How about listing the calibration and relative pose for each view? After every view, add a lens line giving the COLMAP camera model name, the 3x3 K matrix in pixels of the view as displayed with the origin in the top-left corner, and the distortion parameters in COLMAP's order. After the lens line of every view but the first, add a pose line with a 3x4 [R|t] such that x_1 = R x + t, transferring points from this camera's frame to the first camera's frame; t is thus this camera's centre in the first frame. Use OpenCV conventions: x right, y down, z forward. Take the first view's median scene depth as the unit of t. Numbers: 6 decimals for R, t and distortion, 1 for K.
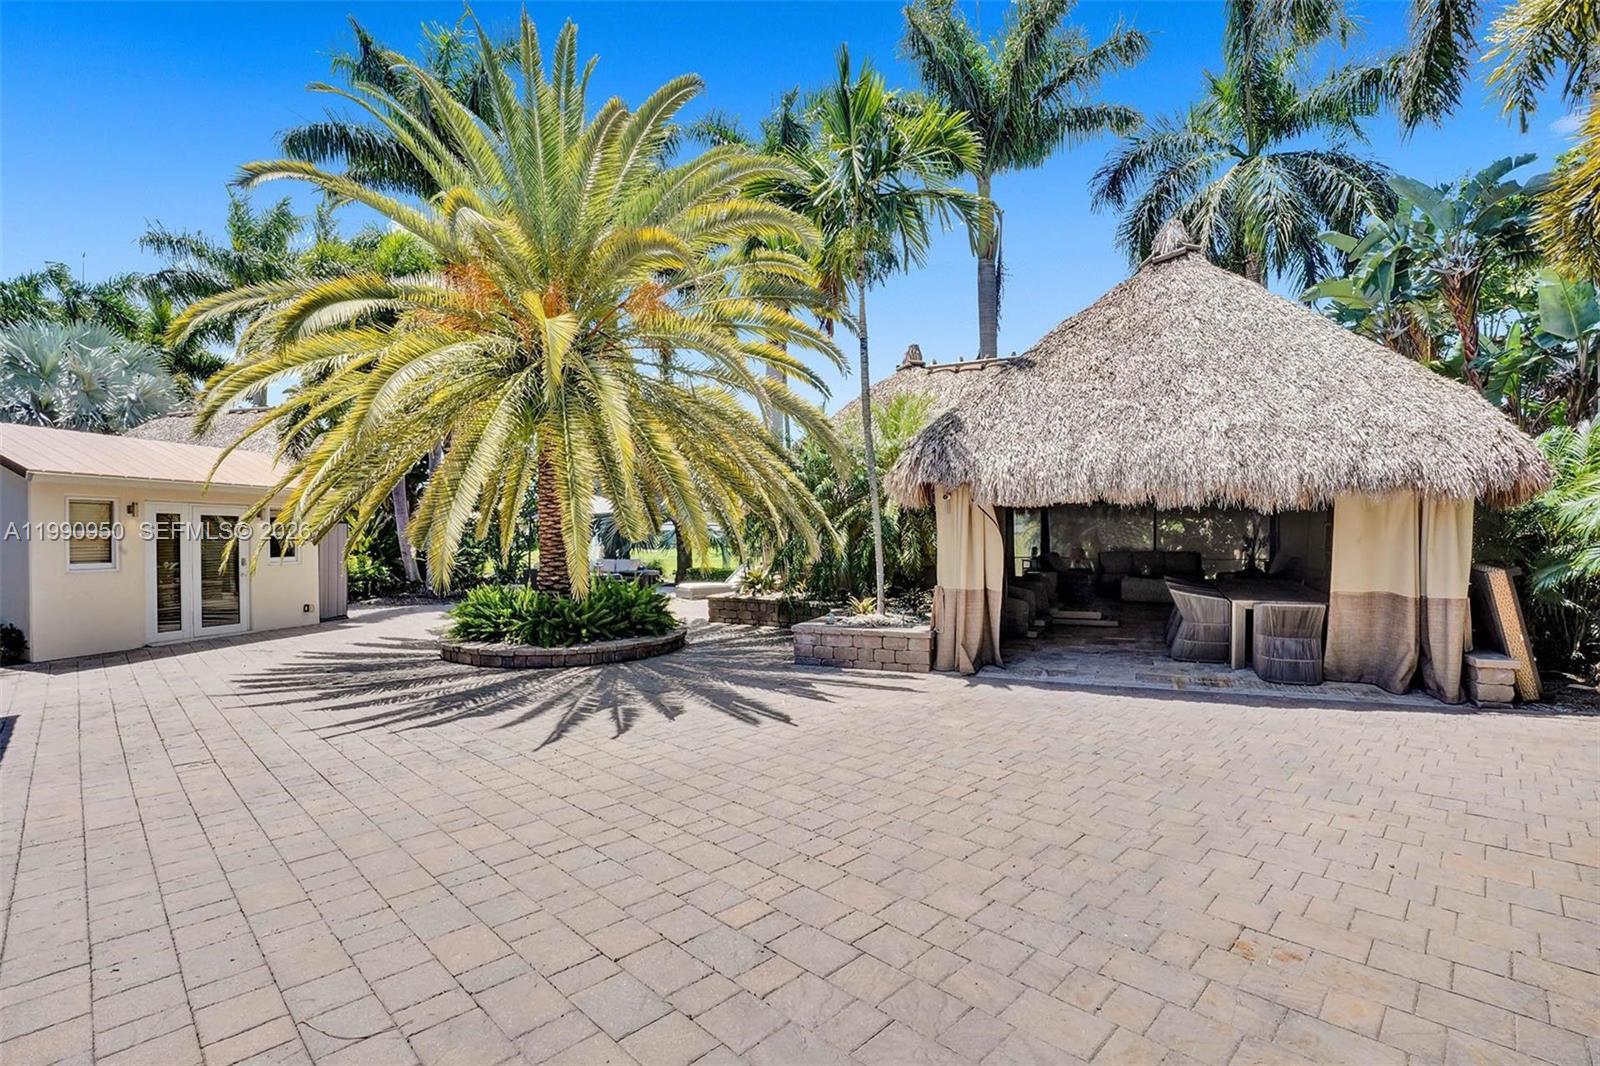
lens RADIAL K [[761.7, 0, 798.1], [0, 761.7, 545.6], [0, 0, 1]] dist [-0.063645, 0.029396]
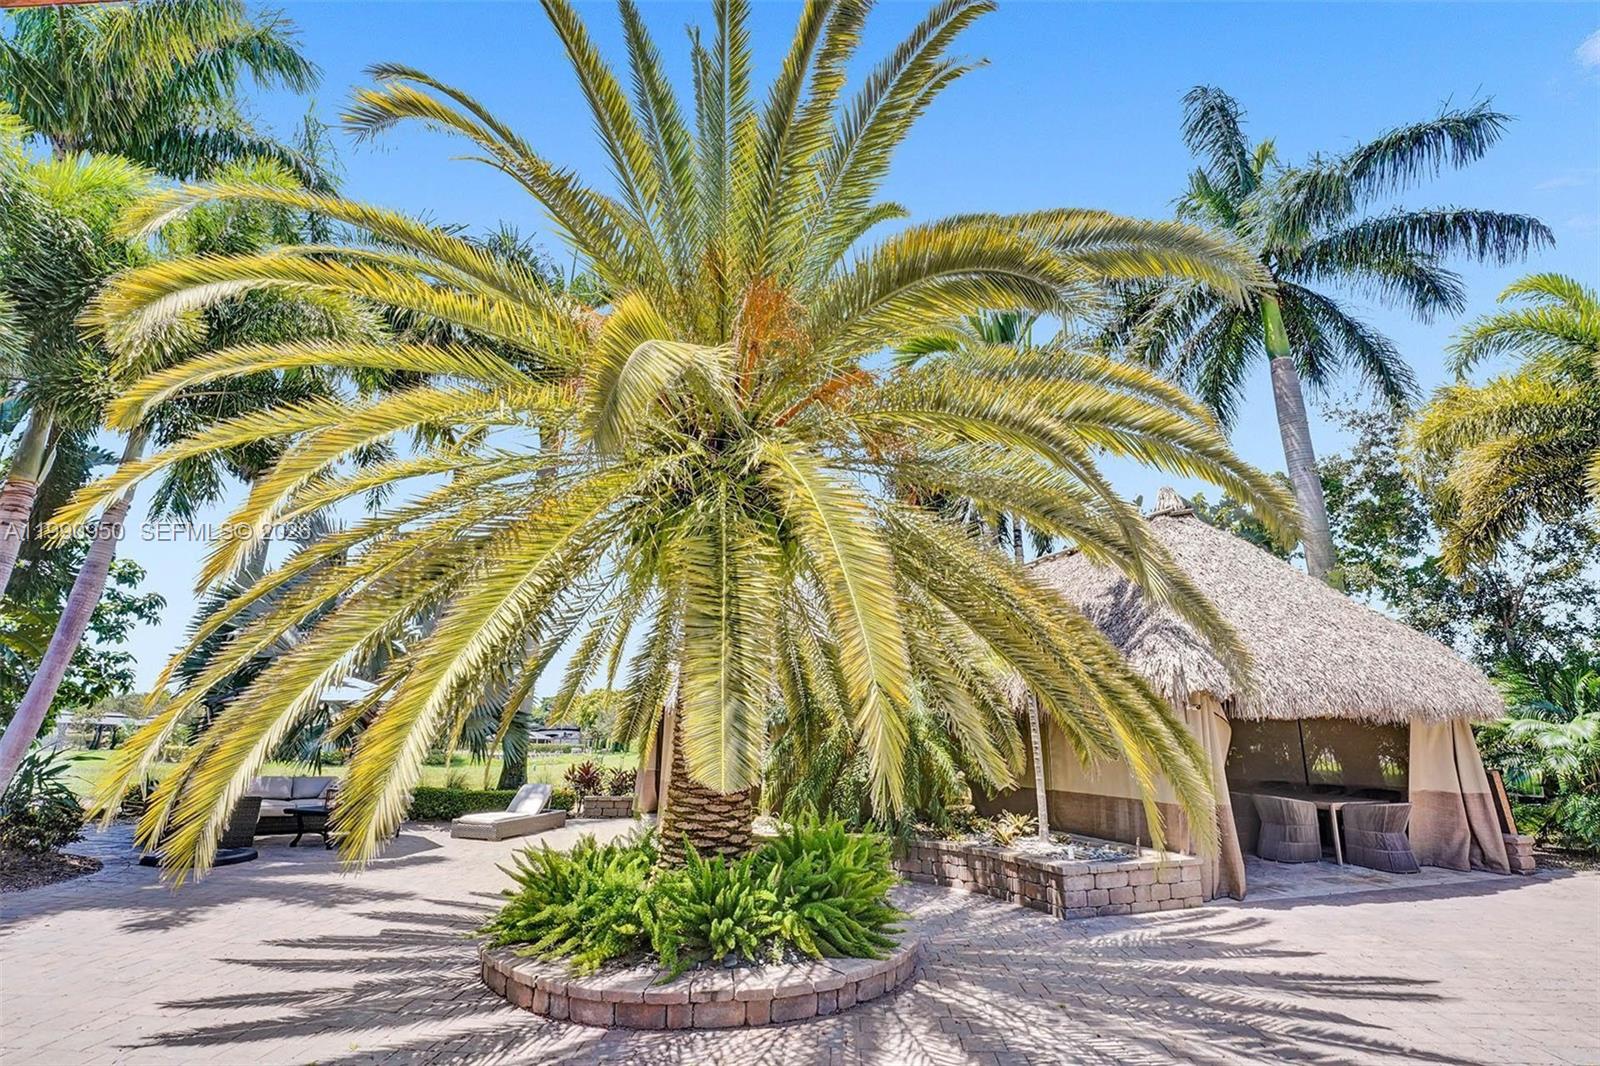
lens RADIAL K [[735.9, 0, 814.4], [0, 735.9, 533.4], [0, 0, 1]] dist [-0.052583, 0.012744]
pose [[0.740979, 0.193601, 0.643015, -0.846674], [-0.001854, 0.958127, -0.286339, -0.011708], [-0.671525, 0.210979, 0.710311, 0.668672]]
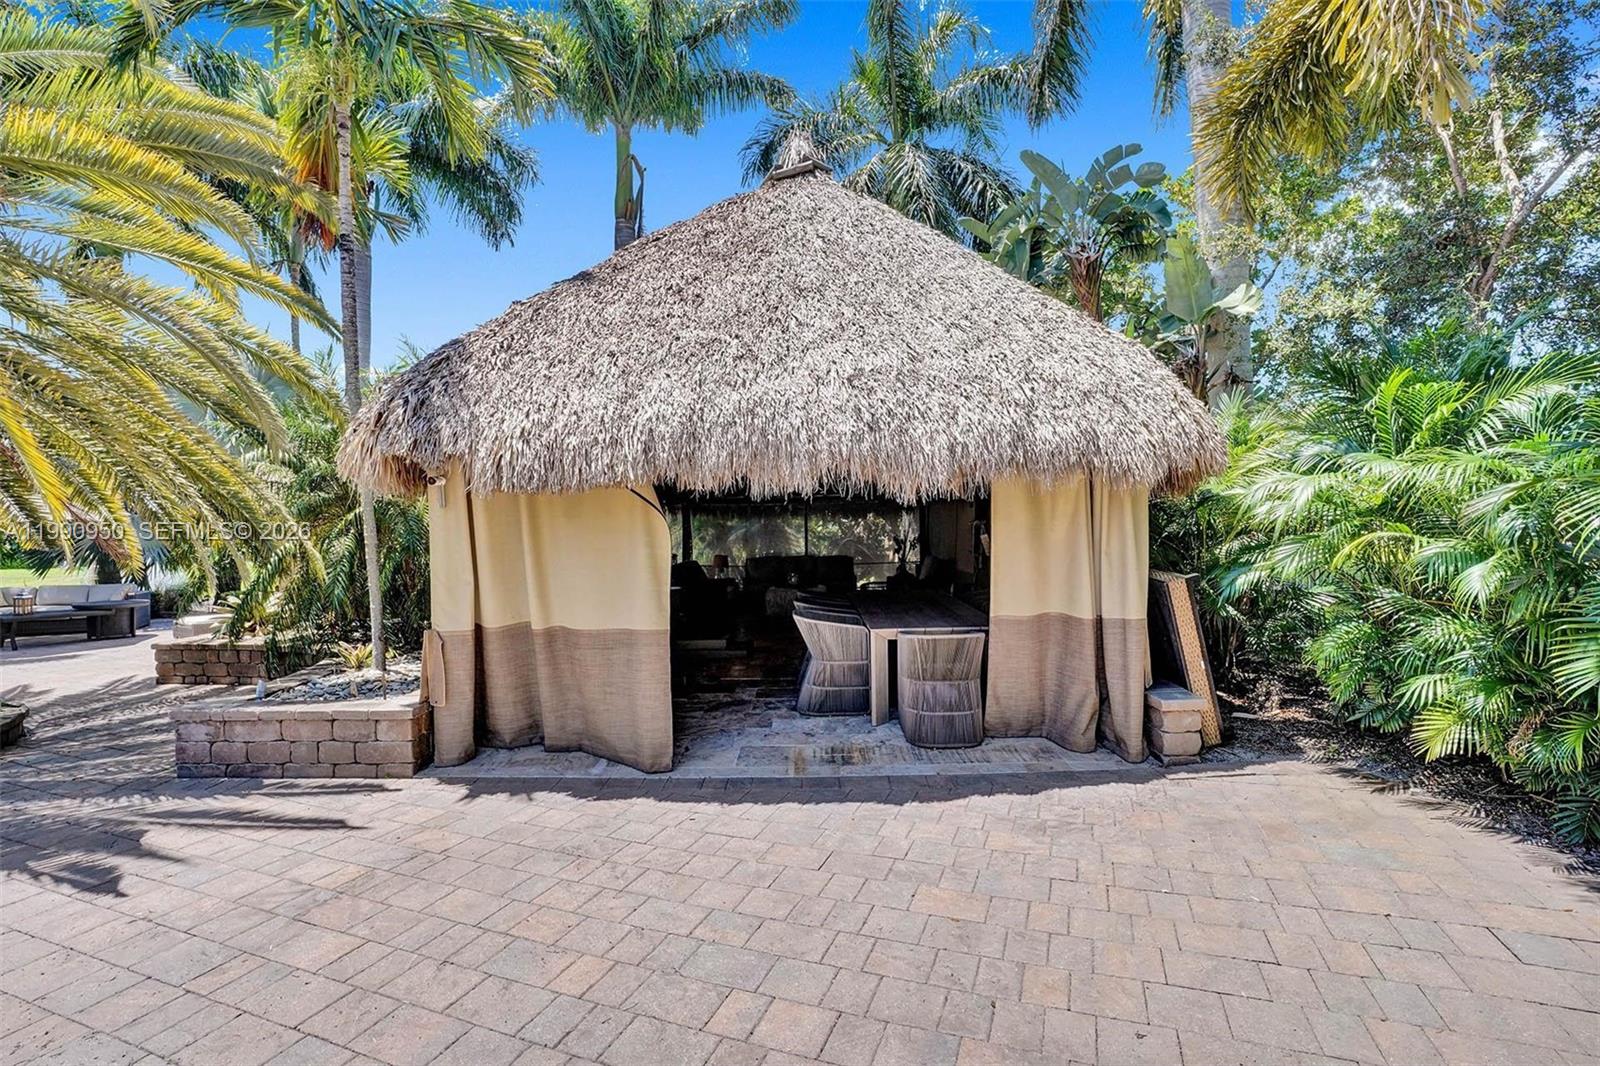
lens RADIAL K [[754.5, 0, 803.9], [0, 754.5, 540.1], [0, 0, 1]] dist [-0.068943, 0.026217]
pose [[0.917894, -0.016532, 0.396481, 0.245353], [0.022125, 0.999710, -0.009537, -0.005829], [-0.396208, 0.017526, 0.917993, 0.373917]]
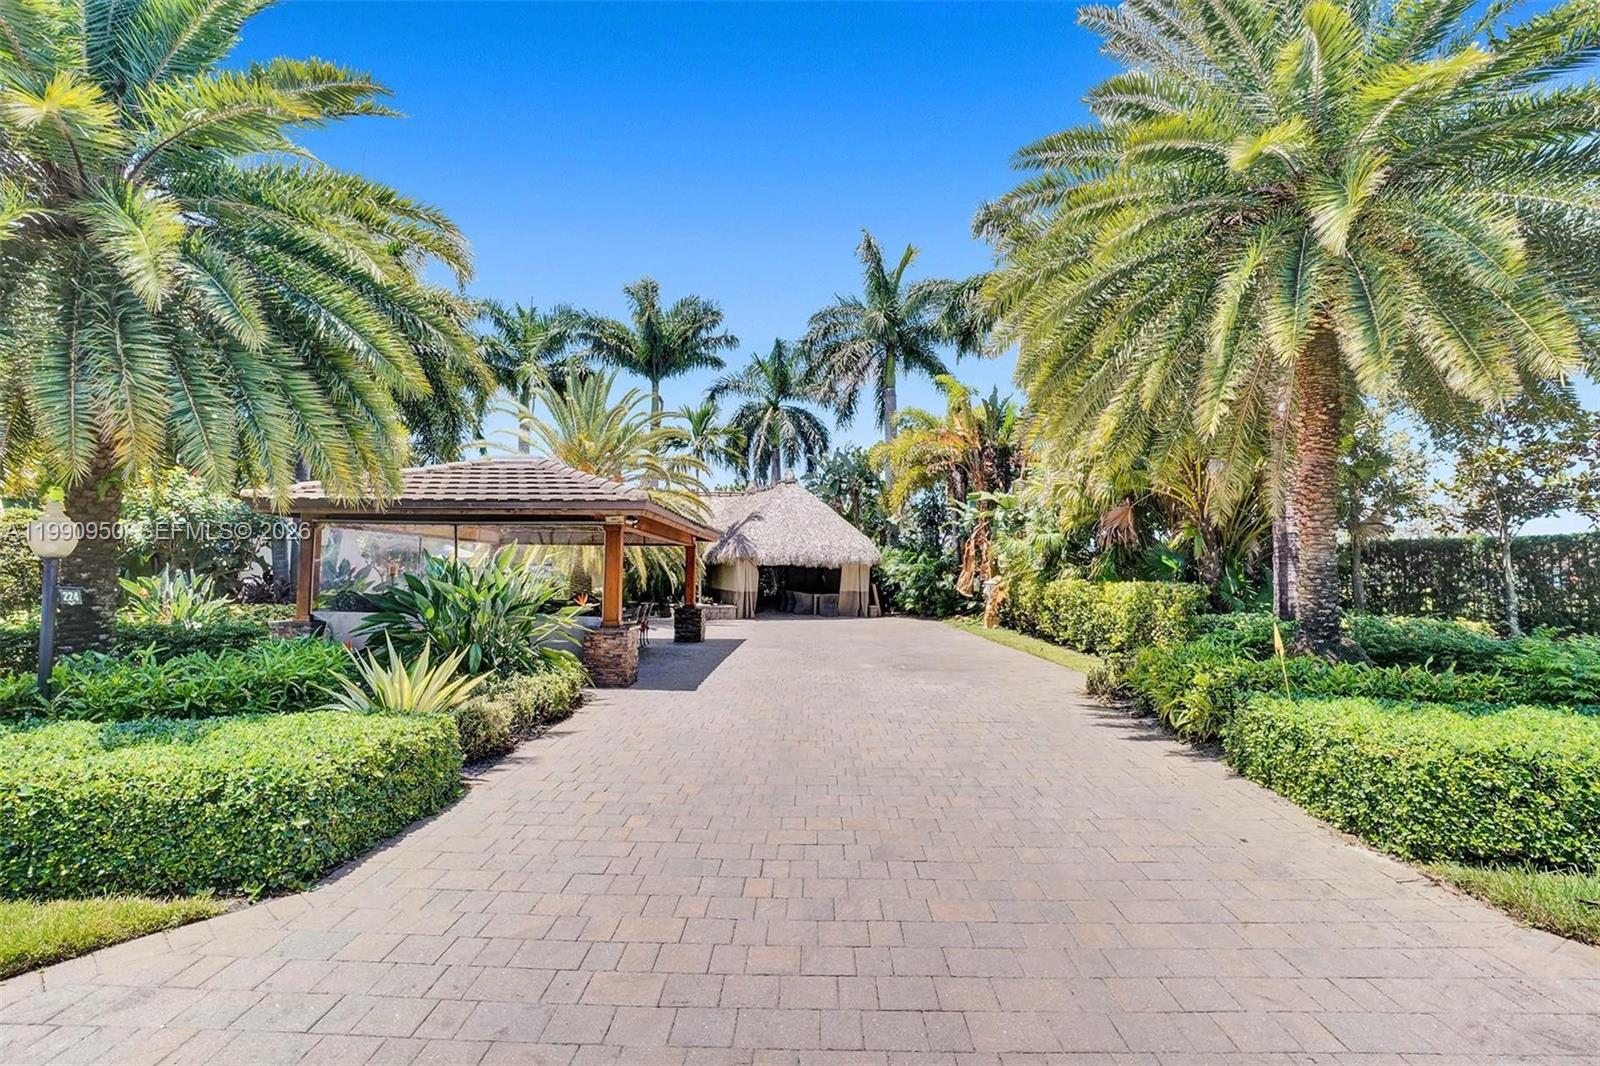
lens RADIAL K [[774.9, 0, 810.9], [0, 774.9, 539.9], [0, 0, 1]] dist [-0.064575, 0.029386]
pose [[0.728664, 0.042045, 0.683579, -1.842991], [-0.002724, 0.998284, -0.058499, 0.032500], [-0.684866, 0.040764, 0.727528, -1.551219]]
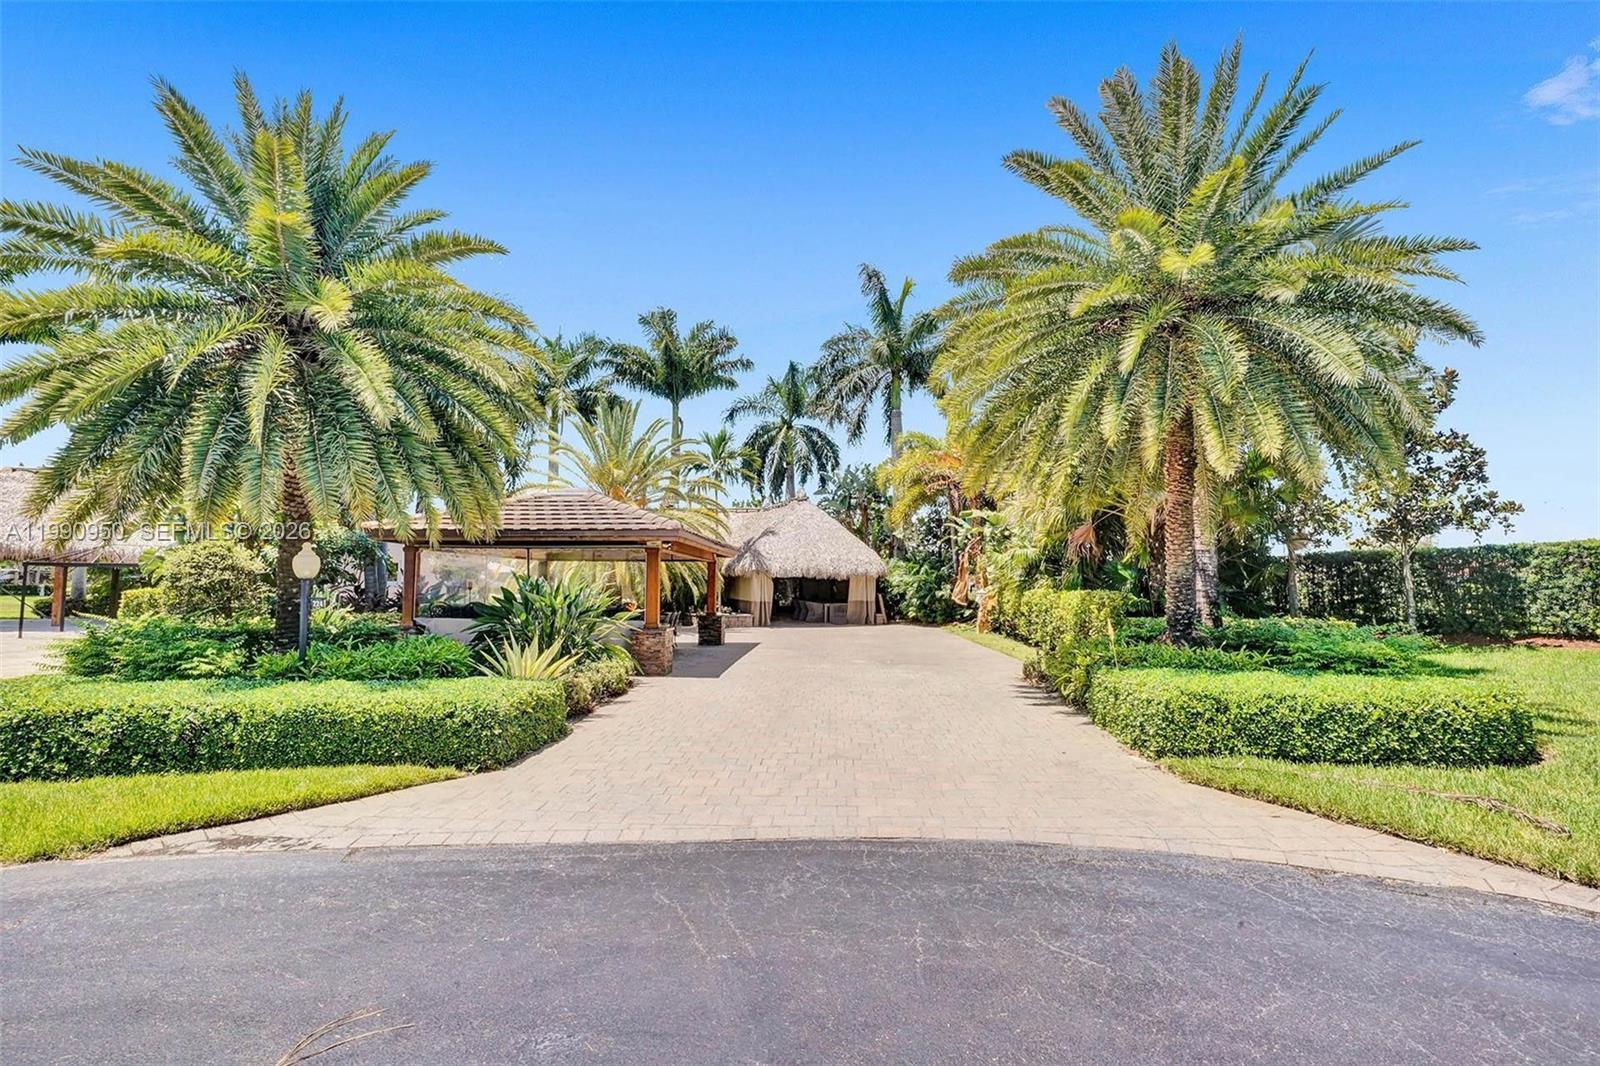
lens RADIAL K [[805.6, 0, 804.4], [0, 805.6, 550.3], [0, 0, 1]] dist [-0.040910, -0.000133]
pose [[0.752115, 0.035251, 0.658089, -2.102488], [0.002973, 0.998377, -0.056877, 0.035765], [-0.659025, 0.044734, 0.750789, -1.905871]]
